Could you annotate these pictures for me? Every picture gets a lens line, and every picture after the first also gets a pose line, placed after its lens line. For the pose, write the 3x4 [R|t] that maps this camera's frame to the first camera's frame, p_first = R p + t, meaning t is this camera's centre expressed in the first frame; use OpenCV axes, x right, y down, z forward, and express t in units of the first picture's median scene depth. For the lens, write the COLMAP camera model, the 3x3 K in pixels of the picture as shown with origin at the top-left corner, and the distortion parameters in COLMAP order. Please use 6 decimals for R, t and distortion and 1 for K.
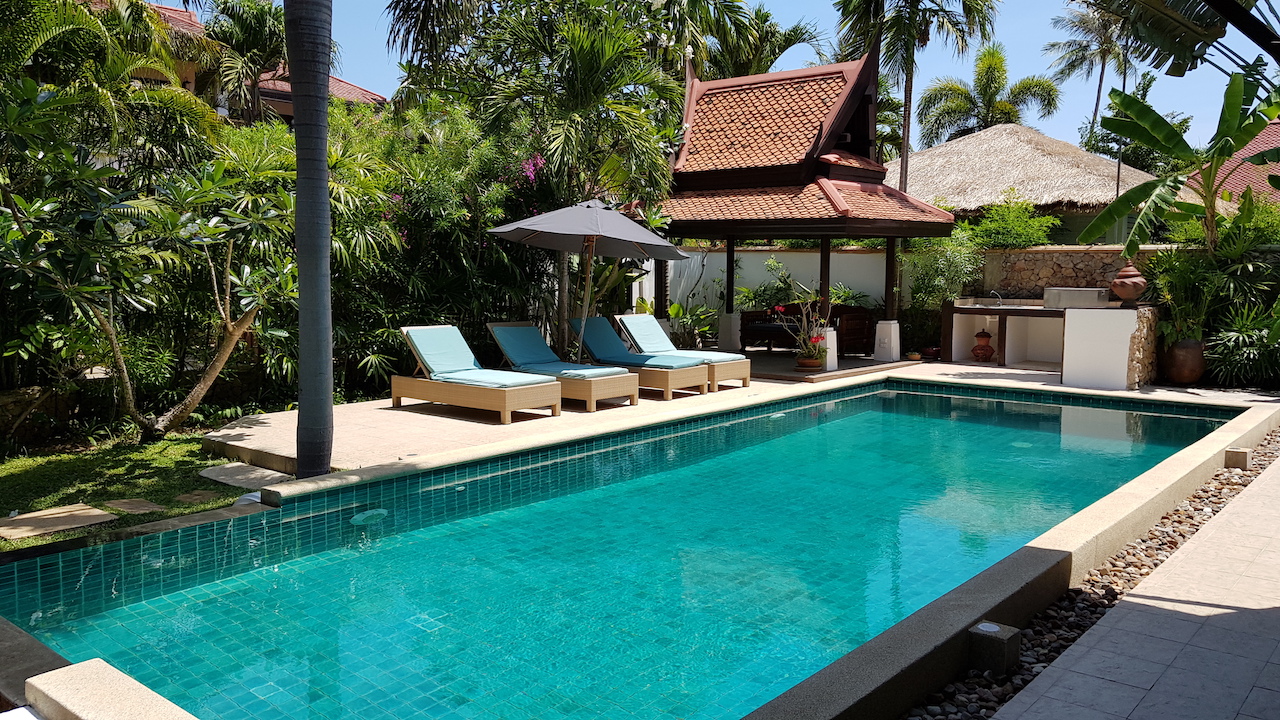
lens RADIAL K [[988.7, 0, 640.0], [0, 988.7, 360.0], [0, 0, 1]] dist [0.076651, -0.107725]
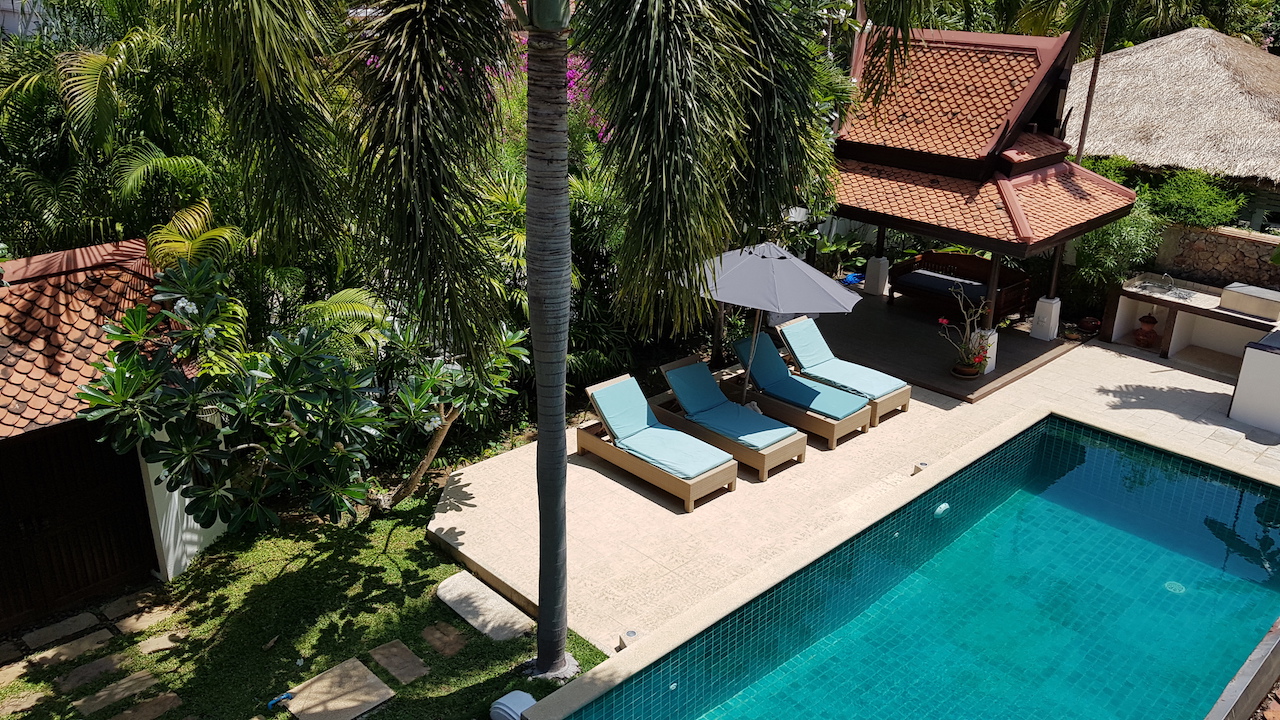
lens RADIAL K [[988.7, 0, 640.0], [0, 988.7, 360.0], [0, 0, 1]] dist [0.076651, -0.107725]
pose [[0.995522, 0.043715, -0.083809, -0.069640], [-0.019369, 0.962162, 0.271789, -0.254125], [0.092519, -0.268949, 0.958701, 0.005143]]
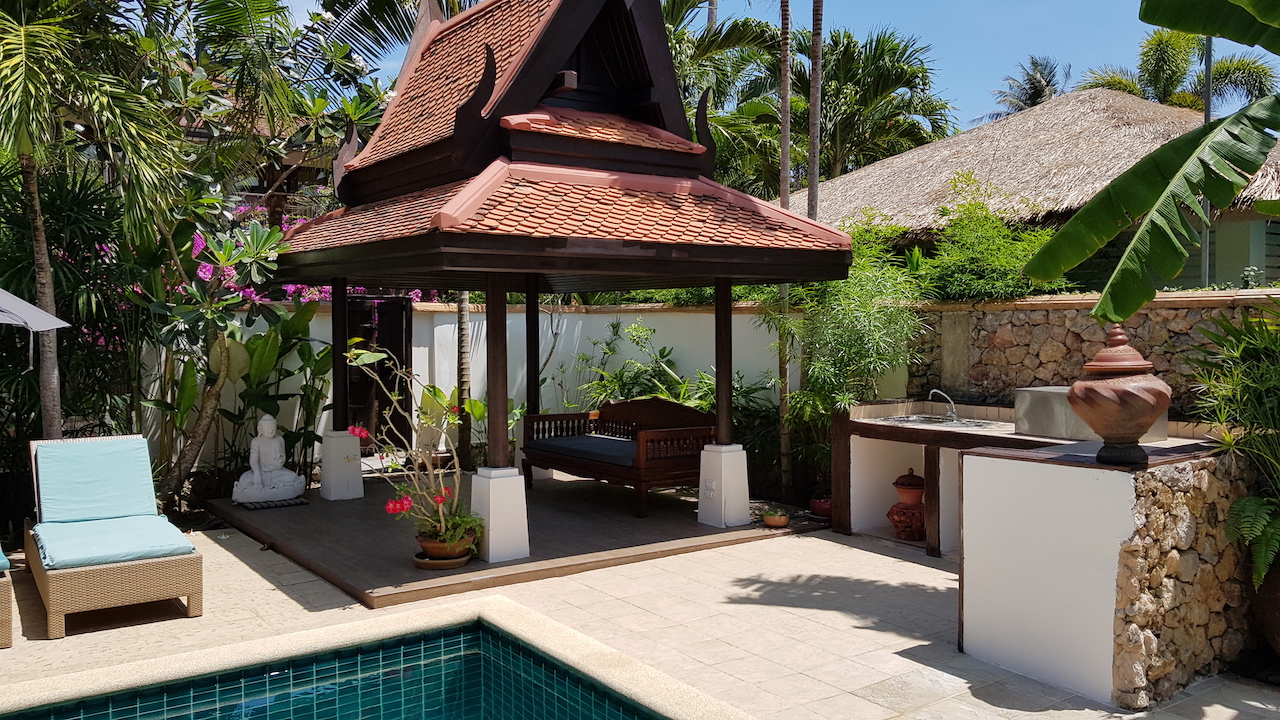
lens RADIAL K [[988.7, 0, 640.0], [0, 988.7, 360.0], [0, 0, 1]] dist [0.076651, -0.107725]
pose [[0.969402, -0.000492, -0.245479, 0.350388], [-0.015101, 0.997985, -0.061633, -0.054482], [0.245015, 0.063455, 0.967441, 0.526917]]
